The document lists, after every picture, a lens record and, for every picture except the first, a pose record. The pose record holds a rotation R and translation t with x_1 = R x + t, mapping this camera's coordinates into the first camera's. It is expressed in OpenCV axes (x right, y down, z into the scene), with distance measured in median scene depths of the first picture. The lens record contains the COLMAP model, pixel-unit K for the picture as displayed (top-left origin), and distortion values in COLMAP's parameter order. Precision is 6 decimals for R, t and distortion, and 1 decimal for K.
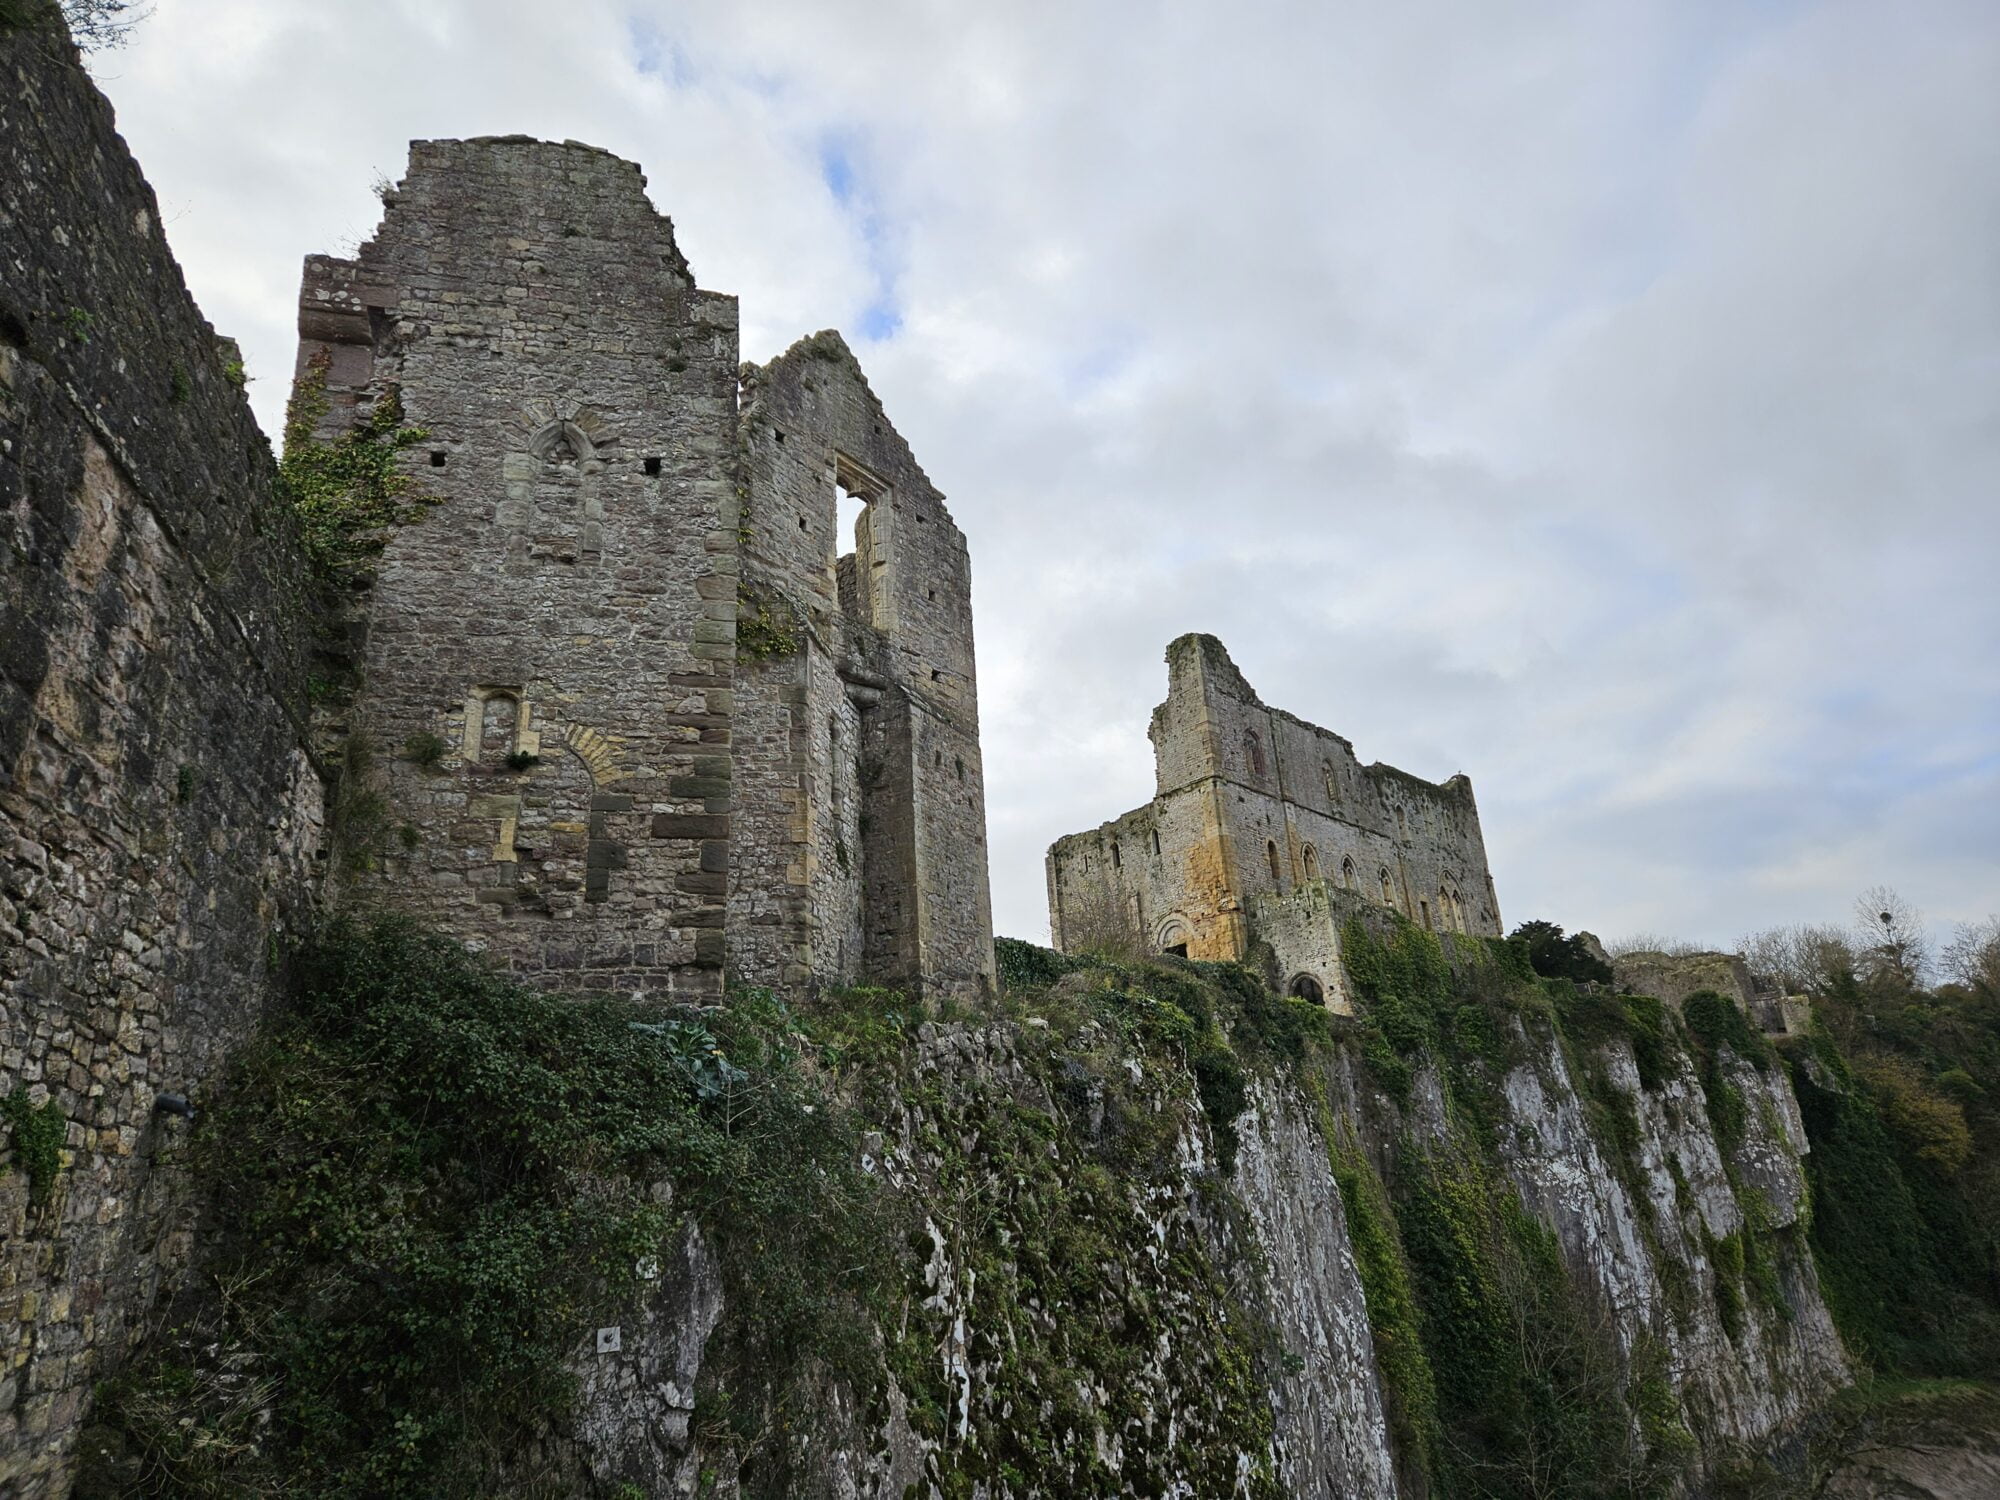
lens RADIAL K [[1292.2, 0, 1000.0], [0, 1292.2, 750.0], [0, 0, 1]] dist [0.085720, -0.067470]
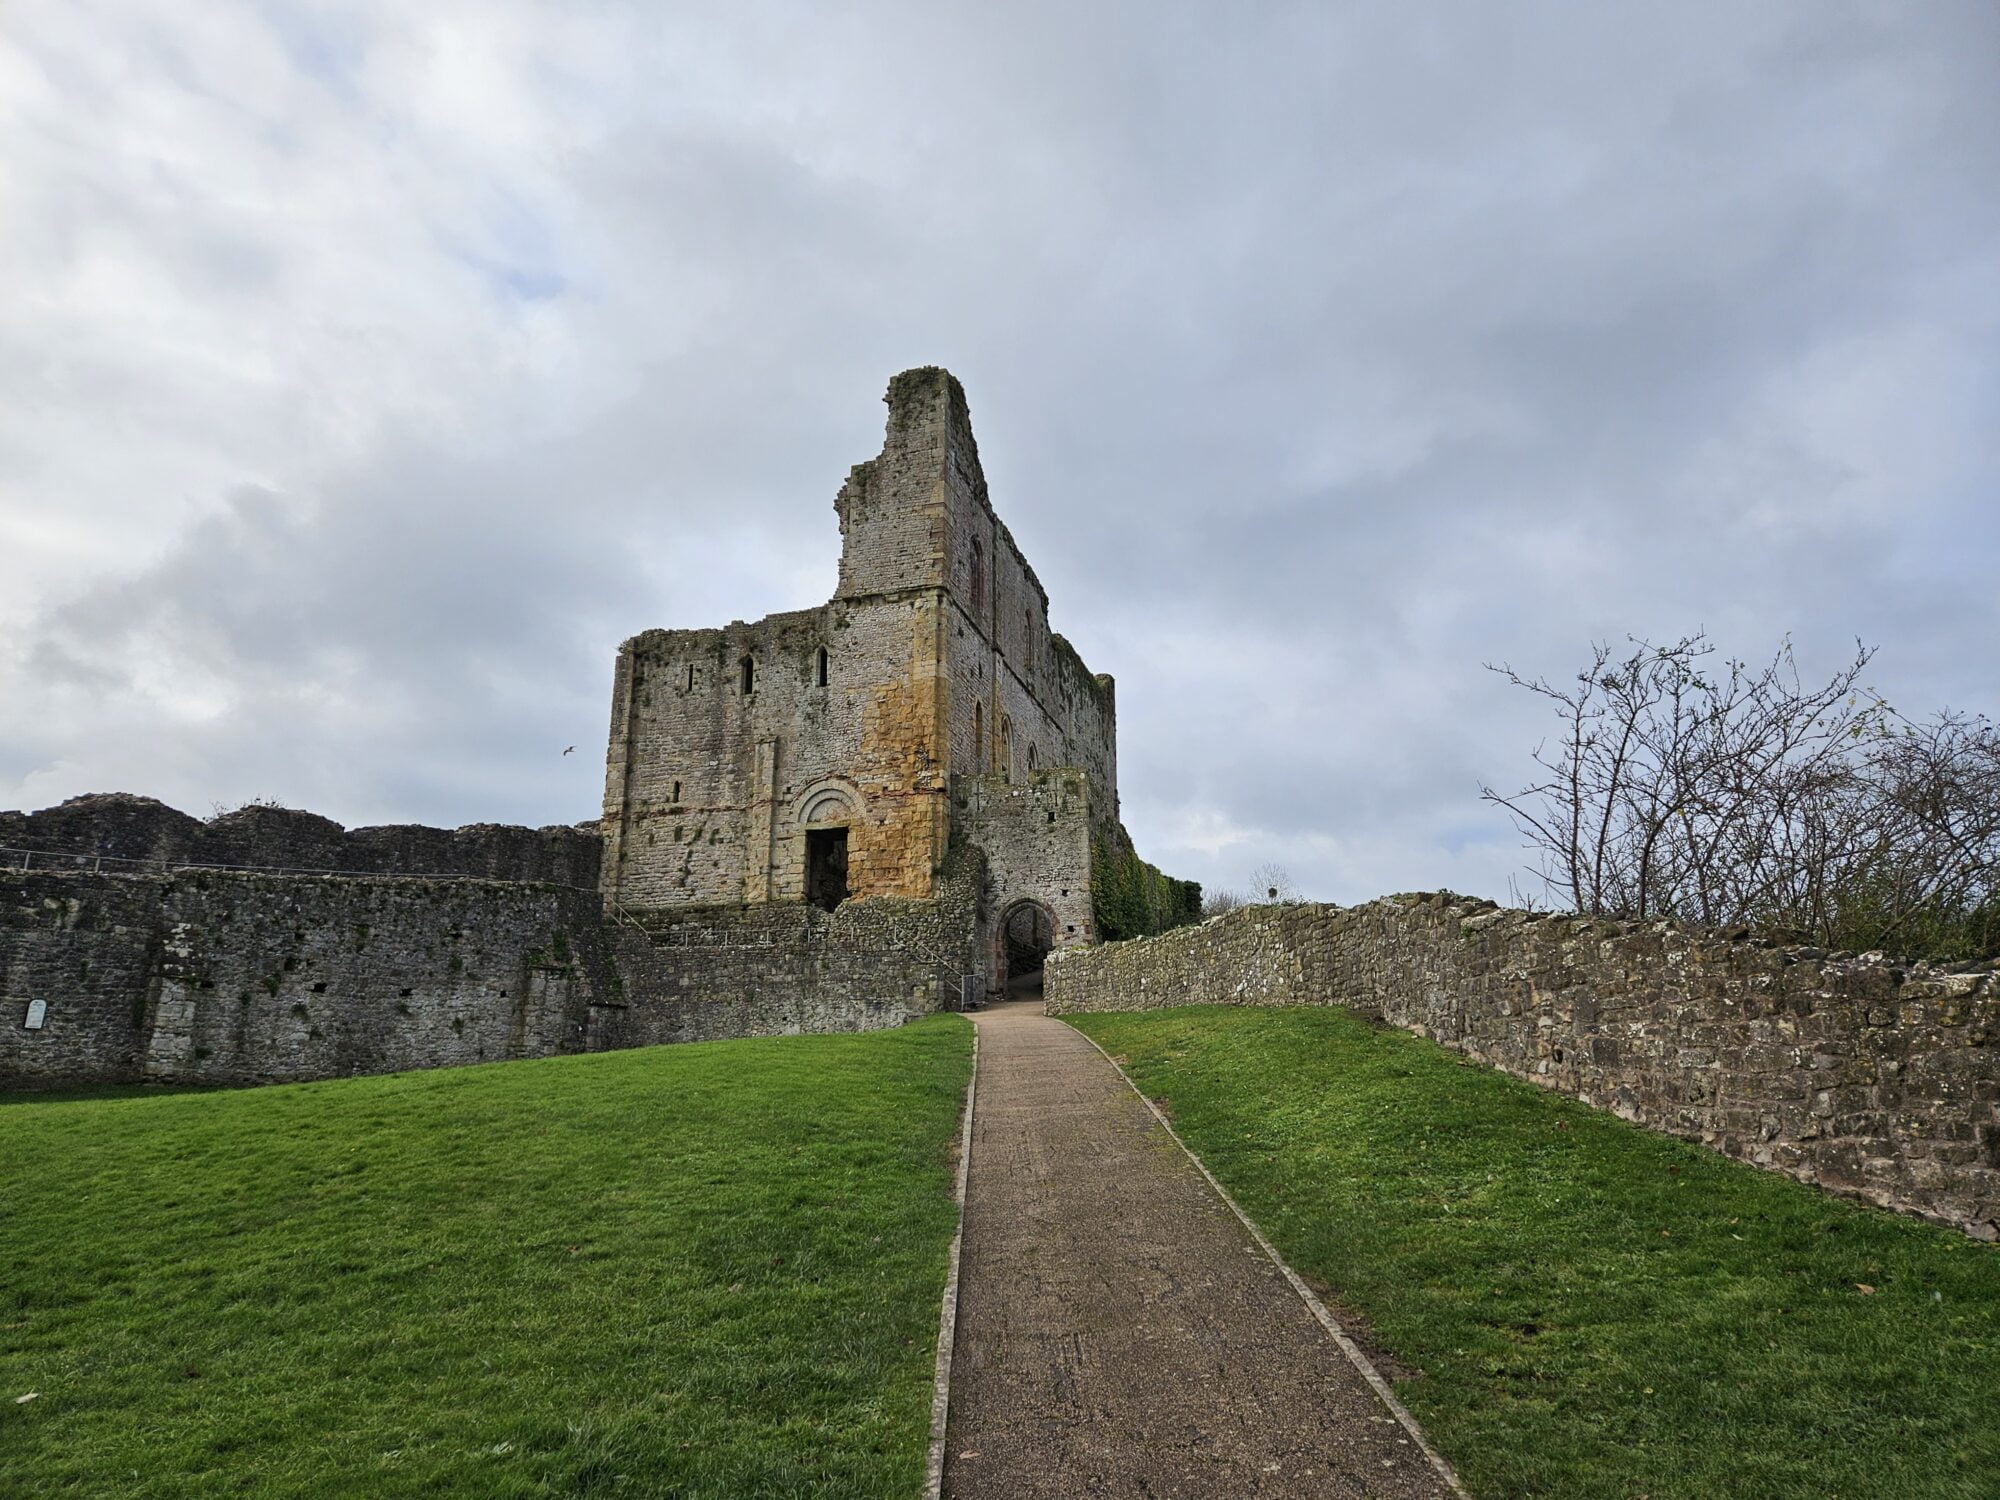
lens RADIAL K [[1292.2, 0, 1000.0], [0, 1292.2, 750.0], [0, 0, 1]] dist [0.085720, -0.067470]
pose [[0.874726, 0.188708, 0.446366, -0.082989], [-0.227573, 0.973148, 0.034552, 0.069018], [-0.427860, -0.131804, 0.894183, 0.379917]]
